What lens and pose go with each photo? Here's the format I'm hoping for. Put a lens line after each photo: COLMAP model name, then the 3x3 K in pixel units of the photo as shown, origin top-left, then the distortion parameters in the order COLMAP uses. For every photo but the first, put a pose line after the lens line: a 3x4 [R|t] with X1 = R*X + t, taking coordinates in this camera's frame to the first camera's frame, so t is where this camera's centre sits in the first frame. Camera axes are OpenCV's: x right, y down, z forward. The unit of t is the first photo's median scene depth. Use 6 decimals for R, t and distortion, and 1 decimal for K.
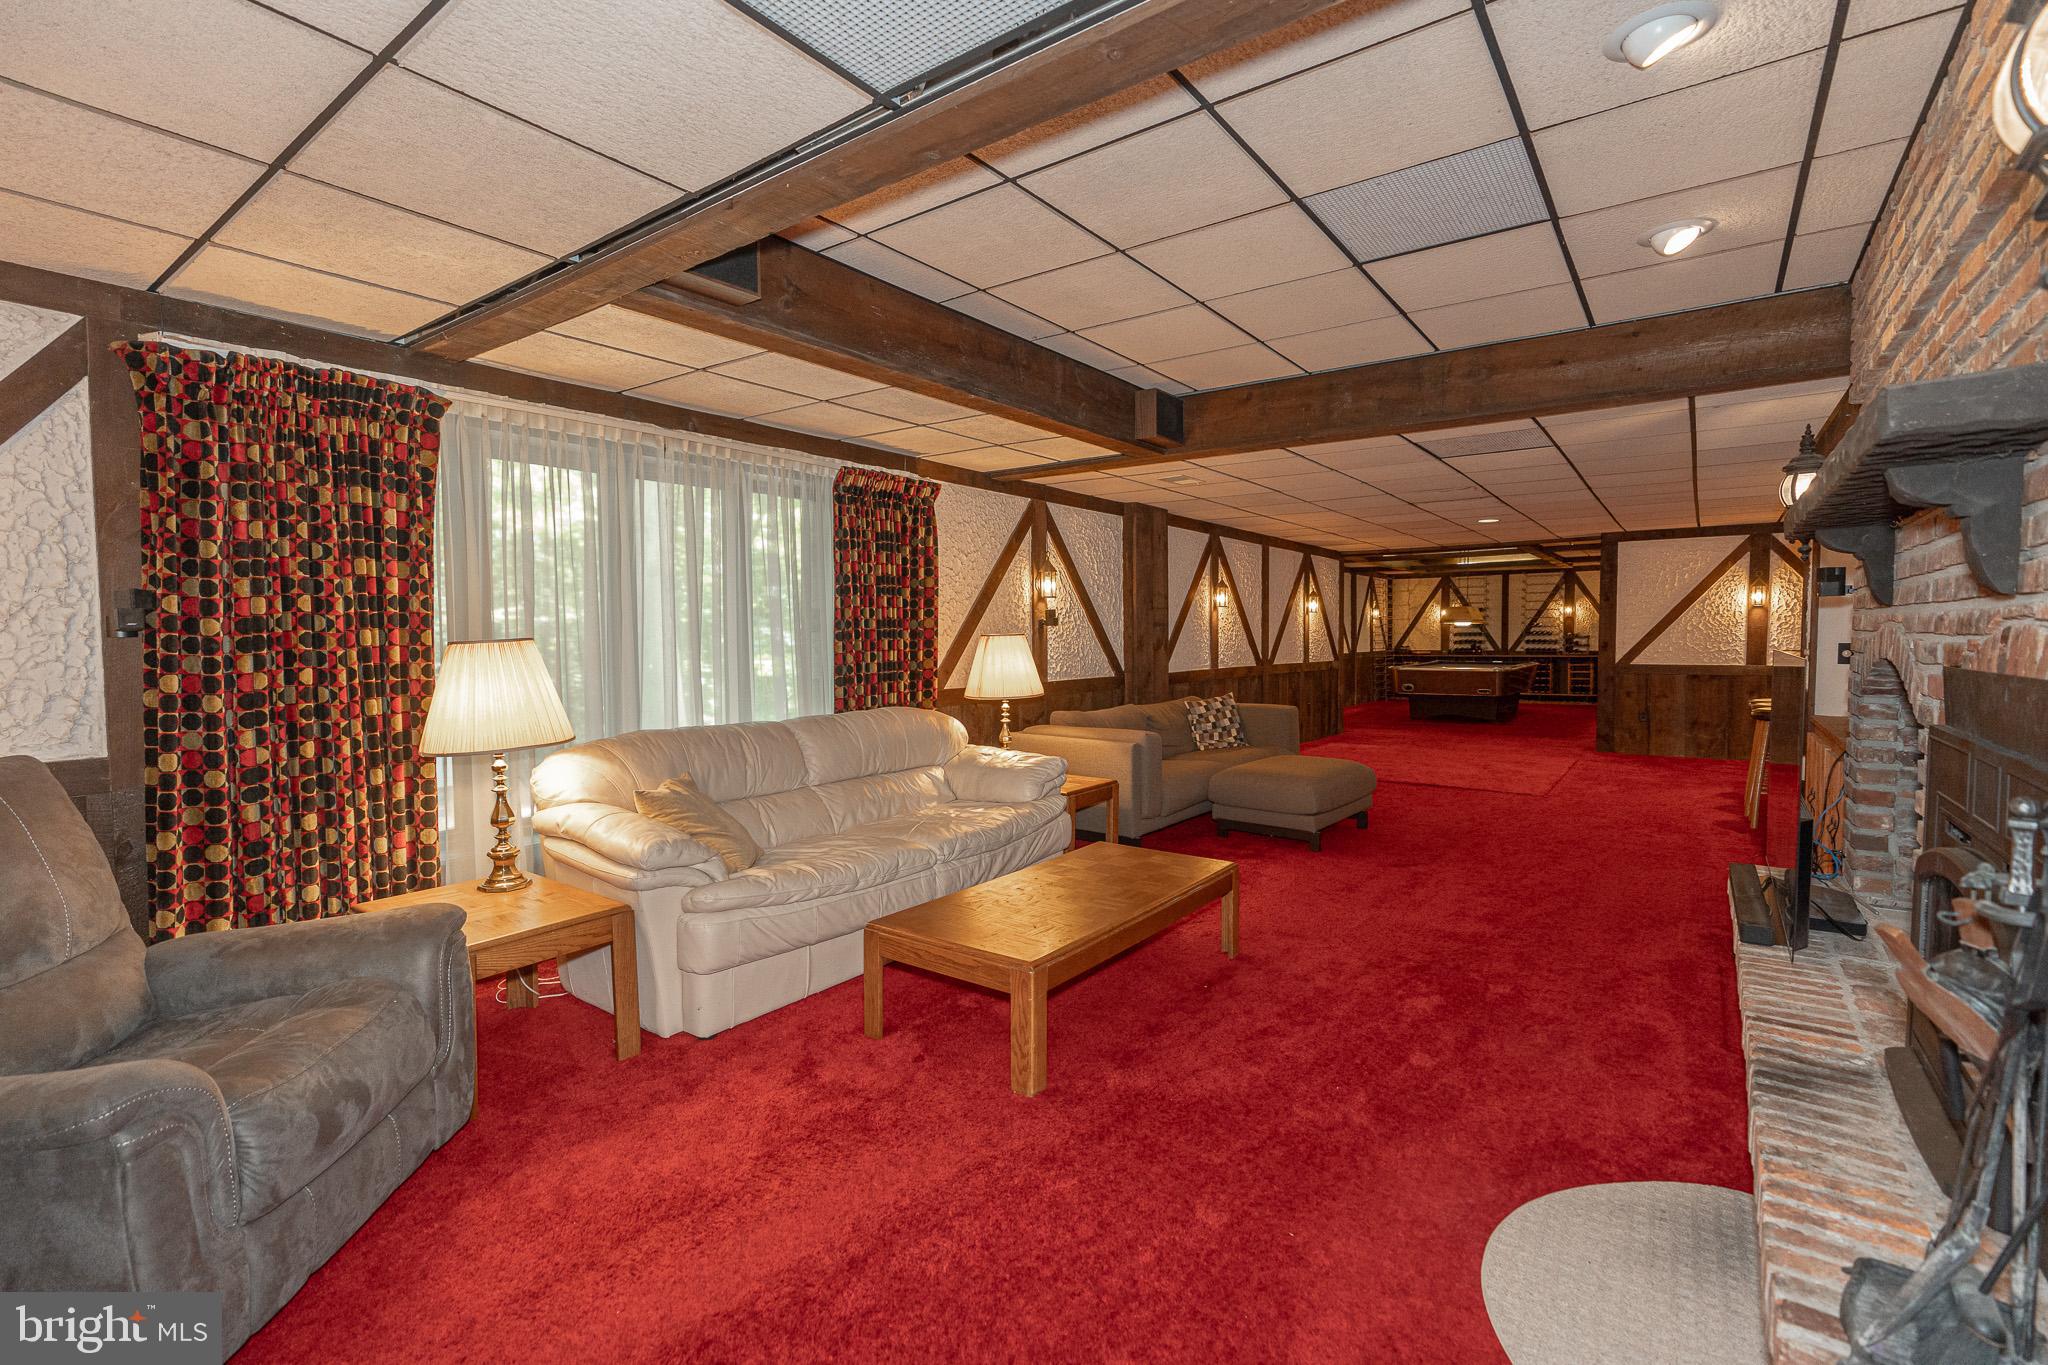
lens RADIAL K [[939.1, 0, 1041.8], [0, 939.1, 682.4], [0, 0, 1]] dist [-0.008773, 0.005412]
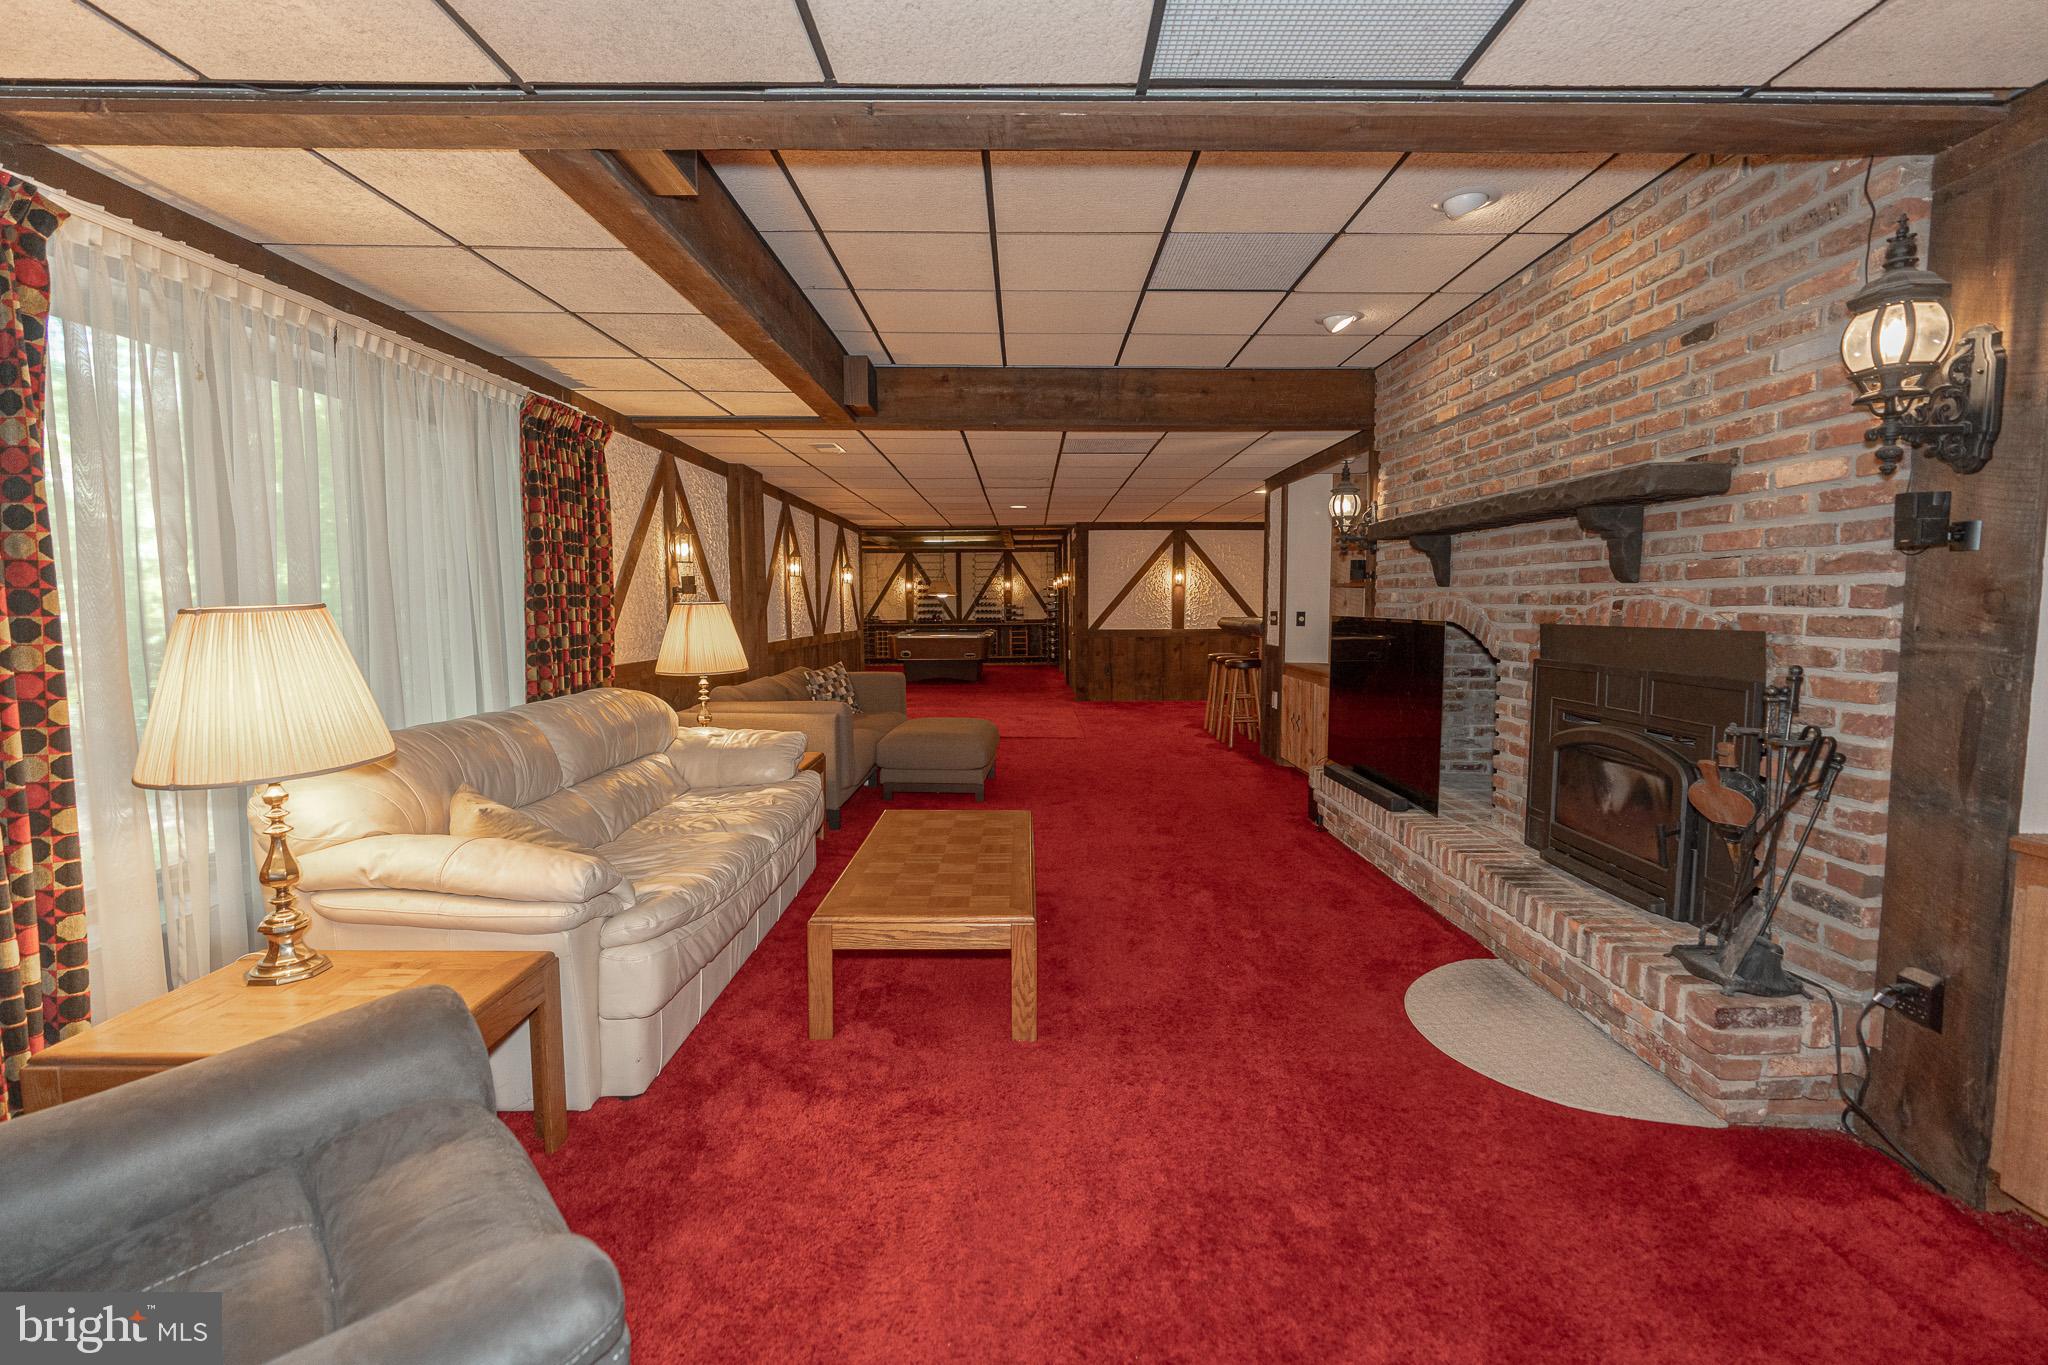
lens RADIAL K [[939.1, 0, 1041.8], [0, 939.1, 682.4], [0, 0, 1]] dist [-0.008773, 0.005412]
pose [[0.795709, -0.046566, 0.603886, -0.308549], [0.028191, 0.998807, 0.039872, -0.001488], [-0.605023, -0.014702, 0.796072, 0.078900]]
